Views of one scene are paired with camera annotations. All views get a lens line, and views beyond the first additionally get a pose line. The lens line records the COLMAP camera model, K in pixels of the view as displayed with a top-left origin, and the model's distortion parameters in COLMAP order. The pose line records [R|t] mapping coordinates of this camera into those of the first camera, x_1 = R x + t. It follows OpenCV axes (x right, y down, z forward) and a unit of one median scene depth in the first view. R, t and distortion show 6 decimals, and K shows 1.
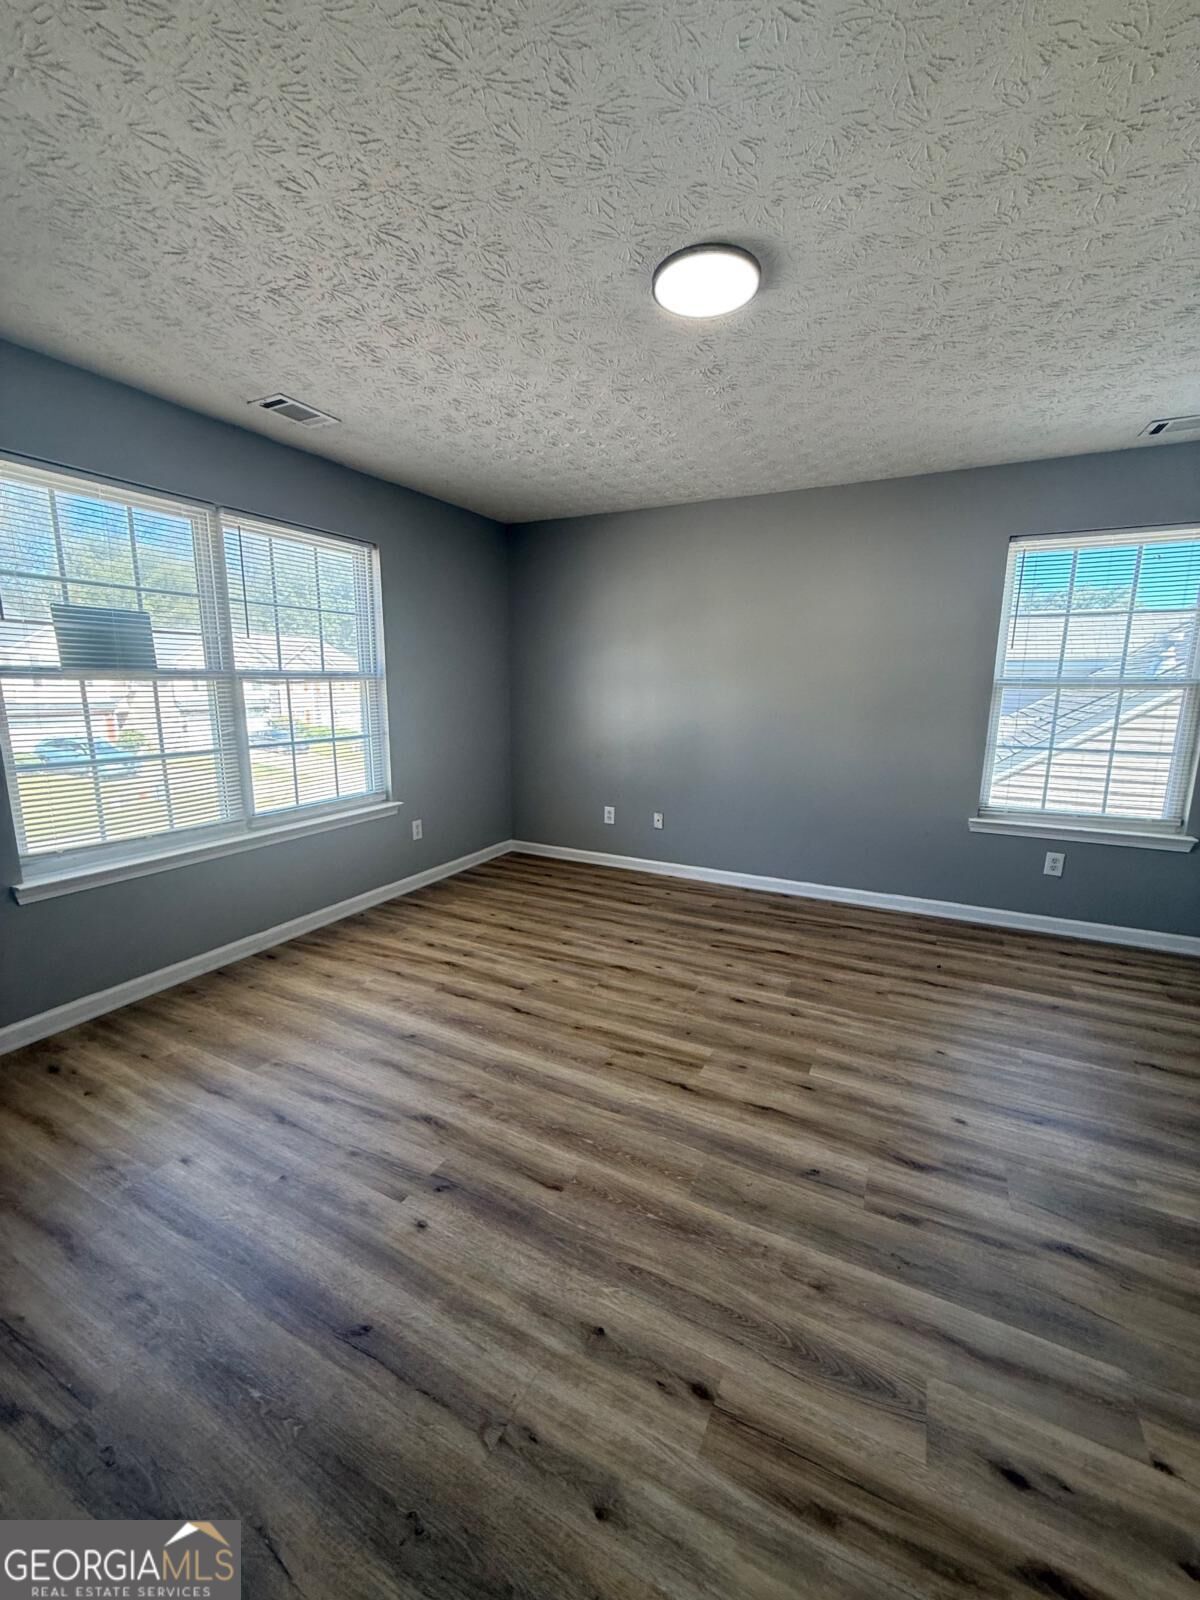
lens RADIAL K [[638.1, 0, 602.9], [0, 638.1, 800.5], [0, 0, 1]] dist [-0.002088, 0.000276]
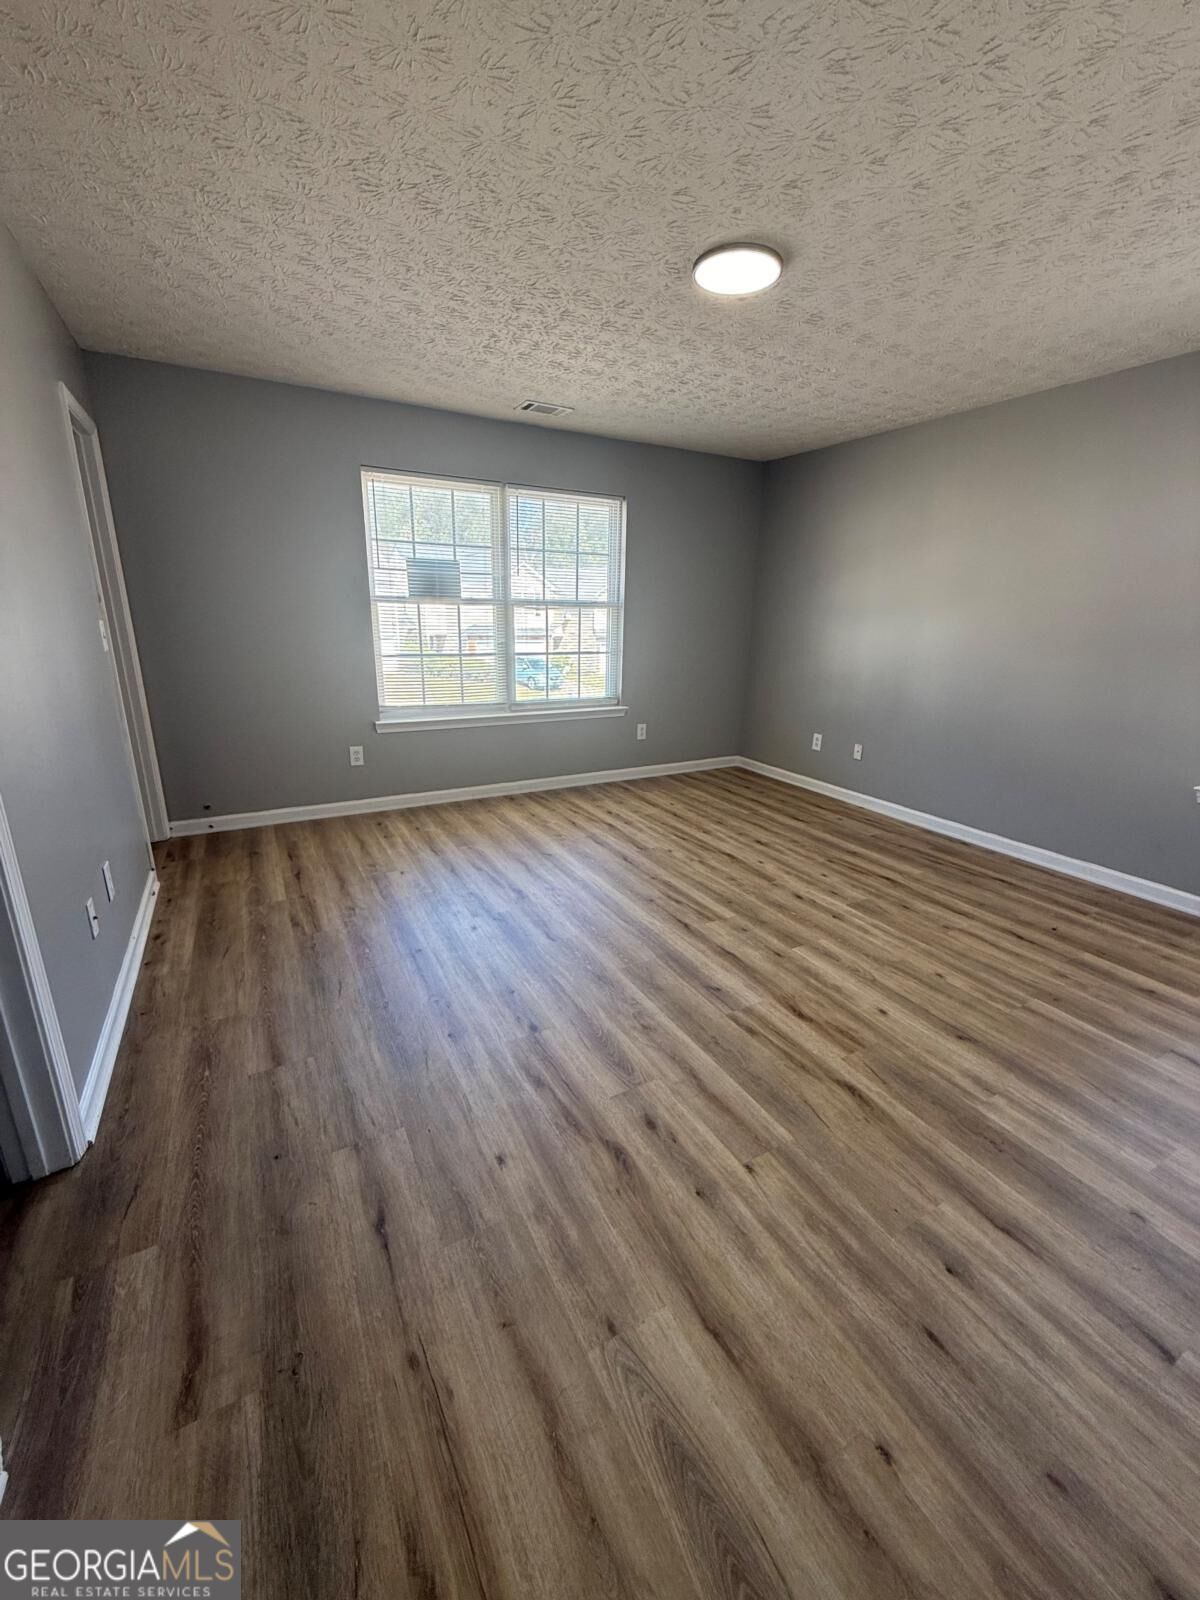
lens RADIAL K [[638.1, 0, 603.5], [0, 638.1, 802.4], [0, 0, 1]] dist [-0.002088, 0.000276]
pose [[0.829710, 0.169614, -0.531802, 0.464816], [-0.115797, 0.984292, 0.133267, 0.033762], [0.546052, -0.048992, 0.836317, -0.125021]]
